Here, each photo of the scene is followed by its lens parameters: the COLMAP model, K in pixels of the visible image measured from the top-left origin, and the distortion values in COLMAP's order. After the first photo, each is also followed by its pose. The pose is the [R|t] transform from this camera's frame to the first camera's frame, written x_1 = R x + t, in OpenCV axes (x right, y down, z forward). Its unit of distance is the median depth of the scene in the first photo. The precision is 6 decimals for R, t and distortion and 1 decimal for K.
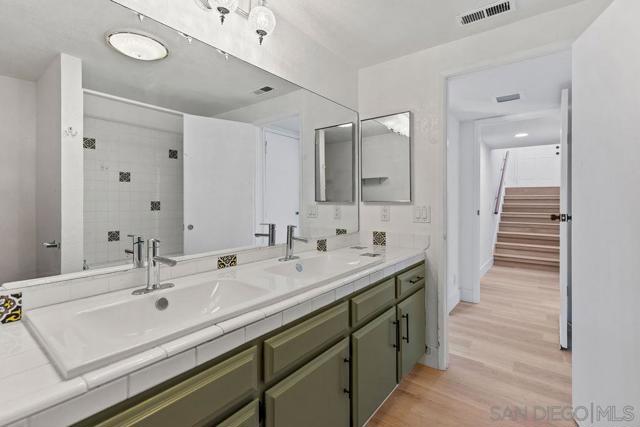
lens RADIAL K [[295.6, 0, 318.3], [0, 295.6, 195.6], [0, 0, 1]] dist [-0.000917, -0.000213]
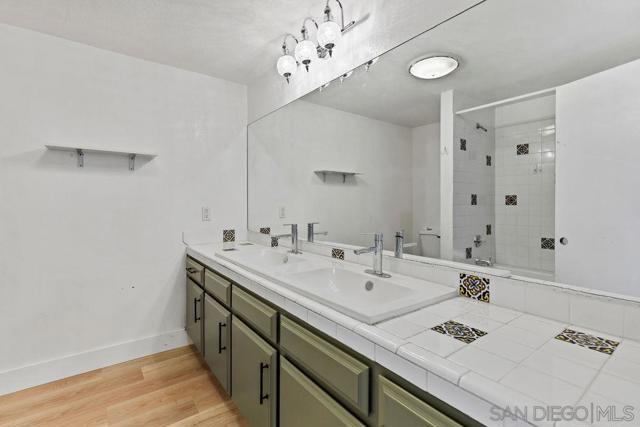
lens RADIAL K [[295.6, 0, 318.3], [0, 295.6, 195.6], [0, 0, 1]] dist [-0.000917, -0.000213]
pose [[-0.262895, -0.037585, -0.964092, 0.791295], [-0.002825, 0.999267, -0.038186, 0.044178], [0.964820, -0.007315, -0.262809, 1.206615]]
